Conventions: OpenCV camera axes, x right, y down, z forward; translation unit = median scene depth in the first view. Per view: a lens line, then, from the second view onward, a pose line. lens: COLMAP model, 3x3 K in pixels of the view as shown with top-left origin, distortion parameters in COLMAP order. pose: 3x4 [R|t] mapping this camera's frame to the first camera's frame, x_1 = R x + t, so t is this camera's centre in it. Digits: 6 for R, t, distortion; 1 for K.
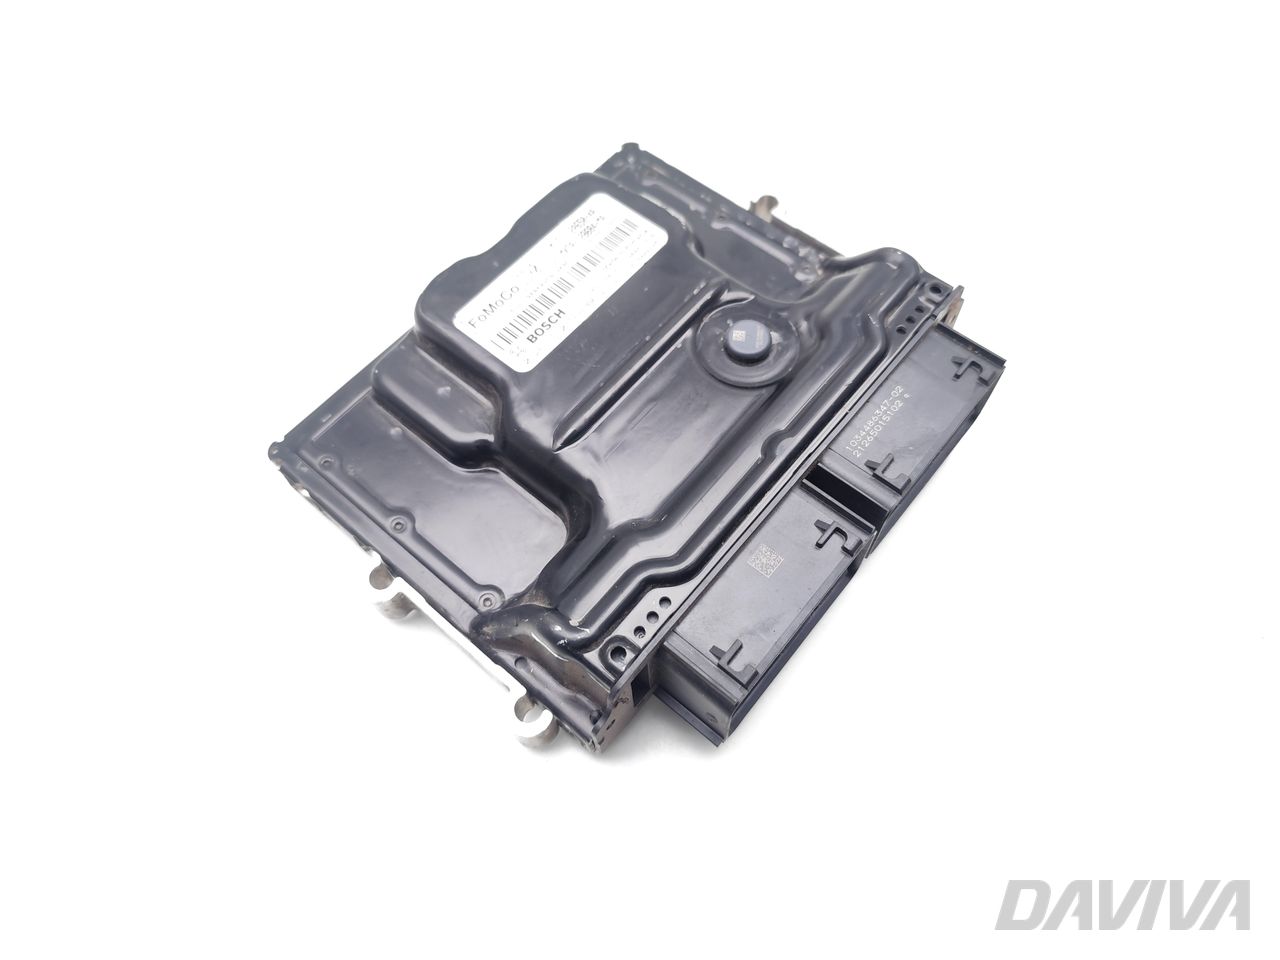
lens RADIAL K [[894.0, 0, 653.5], [0, 894.0, 478.7], [0, 0, 1]] dist [0.078997, -0.000291]
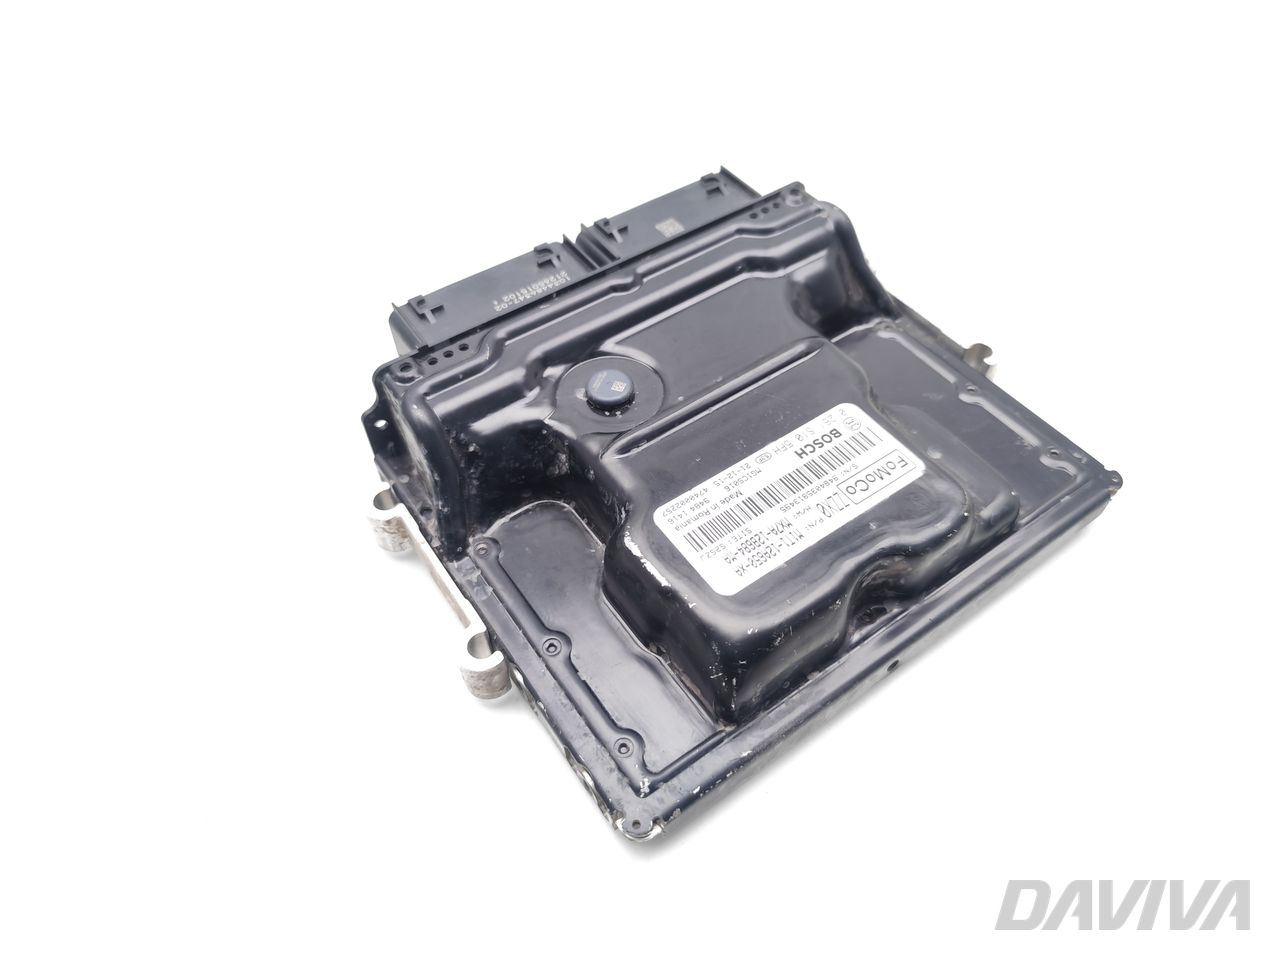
lens RADIAL K [[894.0, 0, 653.5], [0, 894.0, 478.7], [0, 0, 1]] dist [0.078997, -0.000291]
pose [[-0.966166, -0.177997, 0.186658, -0.132142], [0.241788, -0.373113, 0.895726, -1.008063], [-0.089792, 0.910551, 0.403527, 0.677212]]
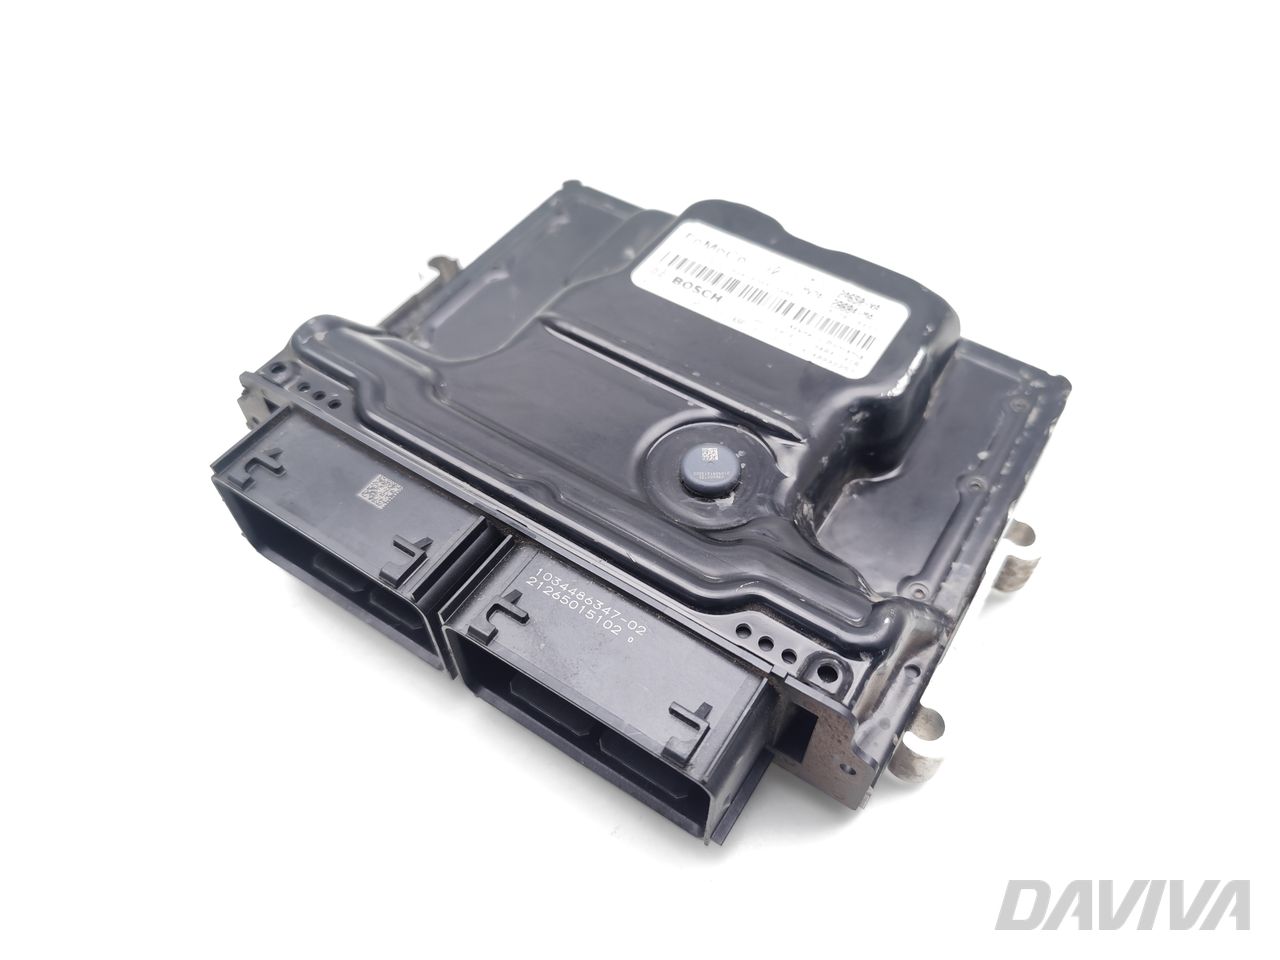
lens RADIAL K [[910.3, 0, 660.9], [0, 910.3, 499.5], [0, 0, 1]] dist [0.044771, -0.000341]
pose [[0.127548, 0.810089, -0.572265, 0.547349], [-0.885307, 0.353120, 0.302552, -0.331993], [0.447173, 0.468040, 0.762217, 0.392886]]
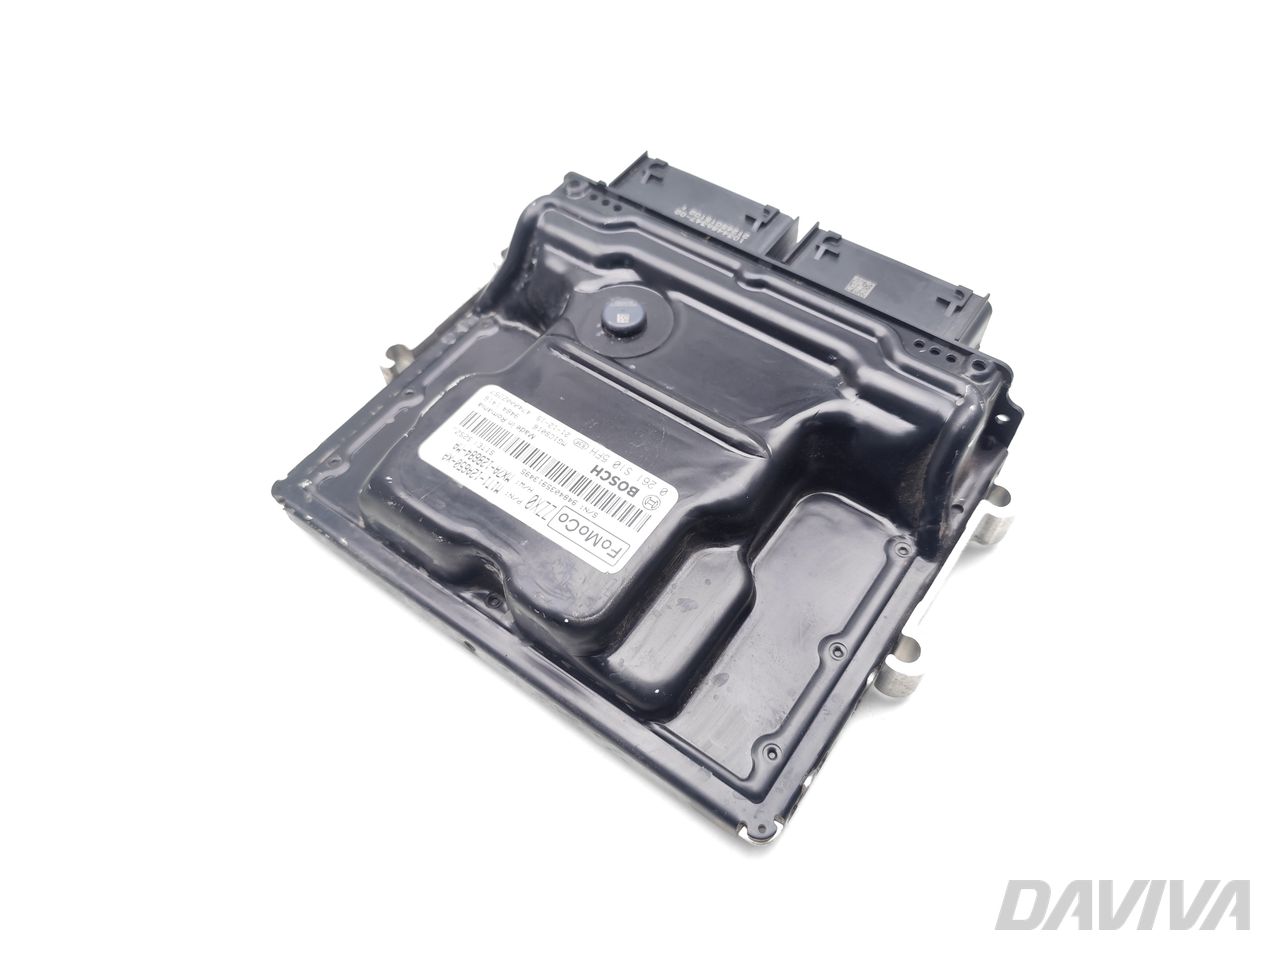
lens RADIAL K [[894.0, 0, 653.5], [0, 894.0, 478.7], [0, 0, 1]] dist [0.078997, -0.000291]
pose [[-0.079427, -0.811091, 0.579502, -0.626604], [0.895078, 0.197858, 0.399609, -0.484011], [-0.438779, 0.550440, 0.710274, 0.346570]]
